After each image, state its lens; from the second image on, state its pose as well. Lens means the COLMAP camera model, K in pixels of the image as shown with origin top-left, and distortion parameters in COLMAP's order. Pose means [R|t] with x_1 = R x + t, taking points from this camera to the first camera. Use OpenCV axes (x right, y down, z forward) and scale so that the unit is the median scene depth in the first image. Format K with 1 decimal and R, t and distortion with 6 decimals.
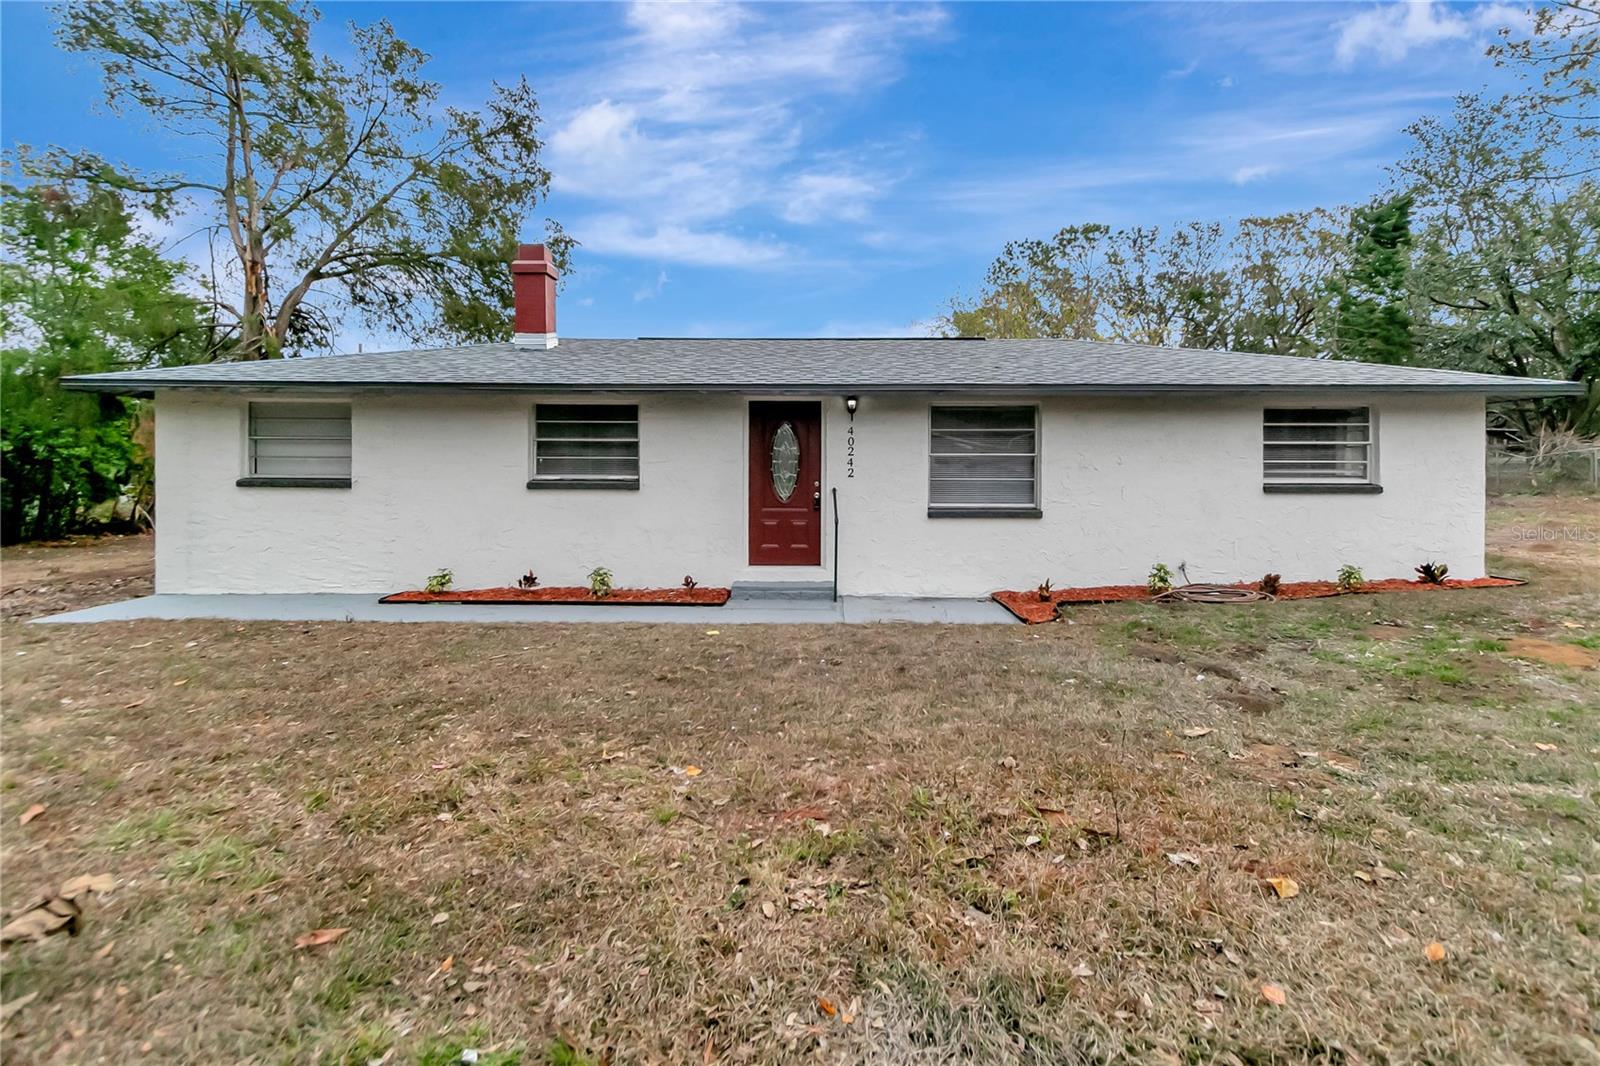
lens RADIAL K [[705.0, 0, 800.1], [0, 705.0, 512.3], [0, 0, 1]] dist [0.021740, 0.000083]
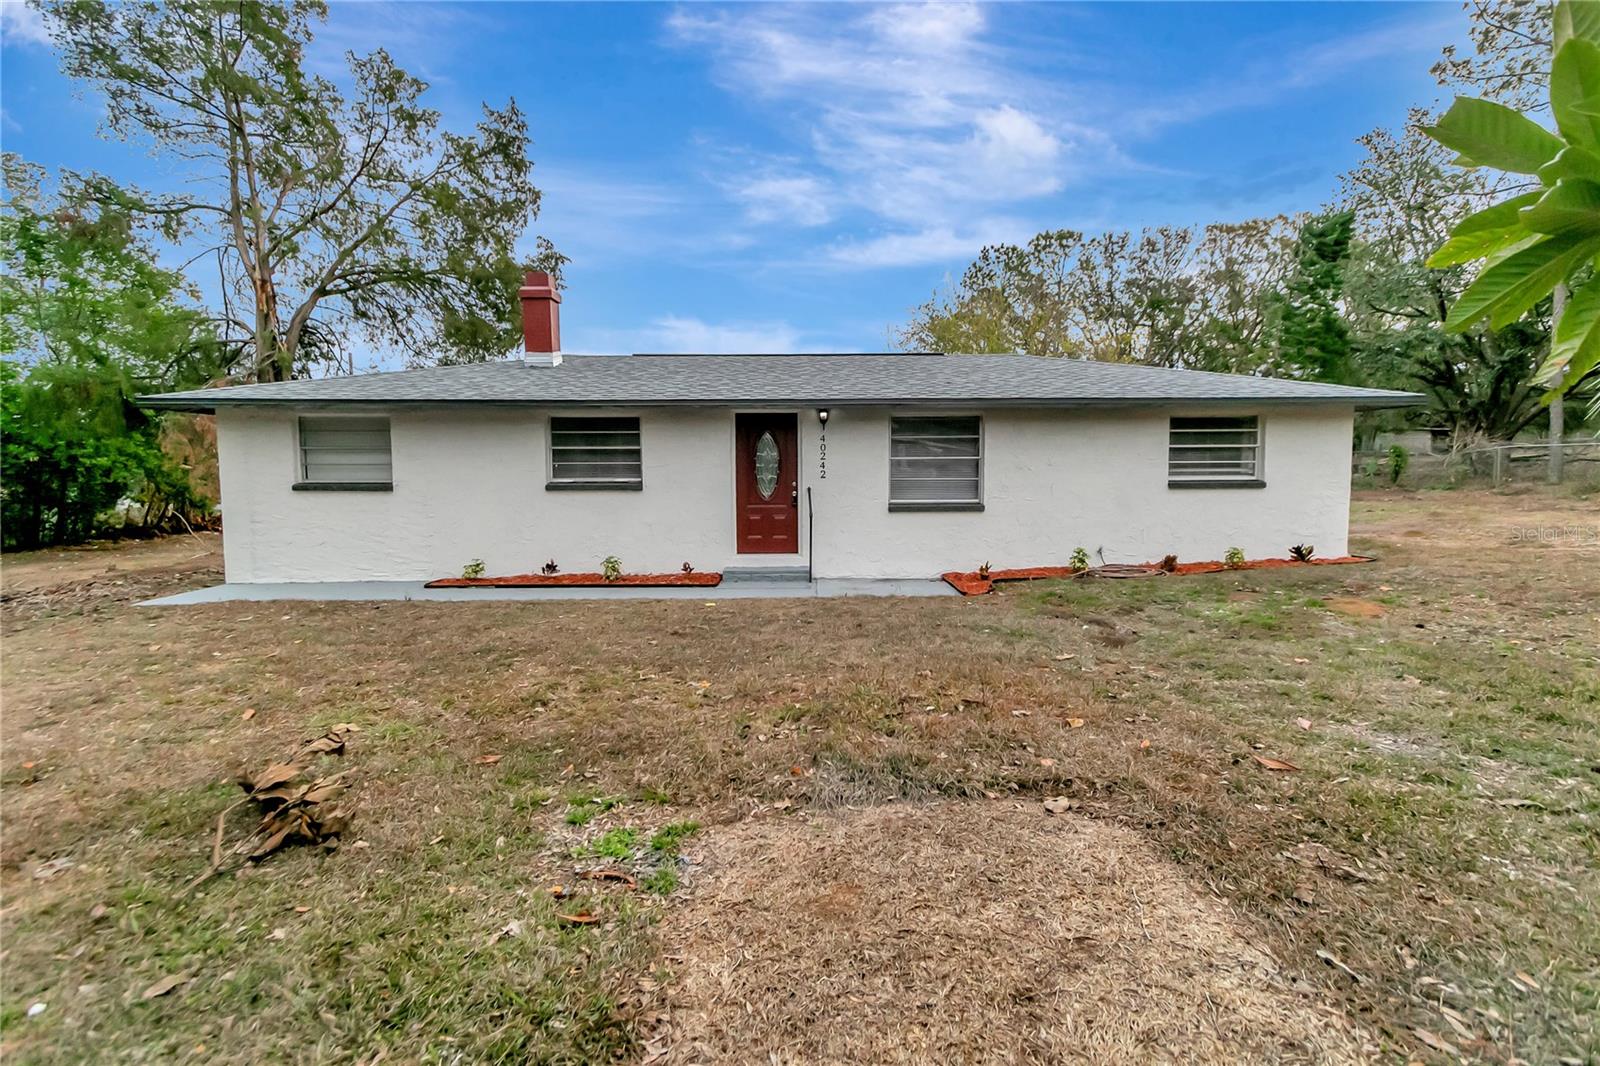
lens RADIAL K [[730.6, 0, 796.4], [0, 730.6, 515.8], [0, 0, 1]] dist [0.024055, -0.000295]
pose [[0.999752, -0.009311, 0.020228, 0.001791], [0.009347, 0.999955, -0.001675, 0.014510], [-0.020212, 0.001864, 0.999794, -0.213947]]
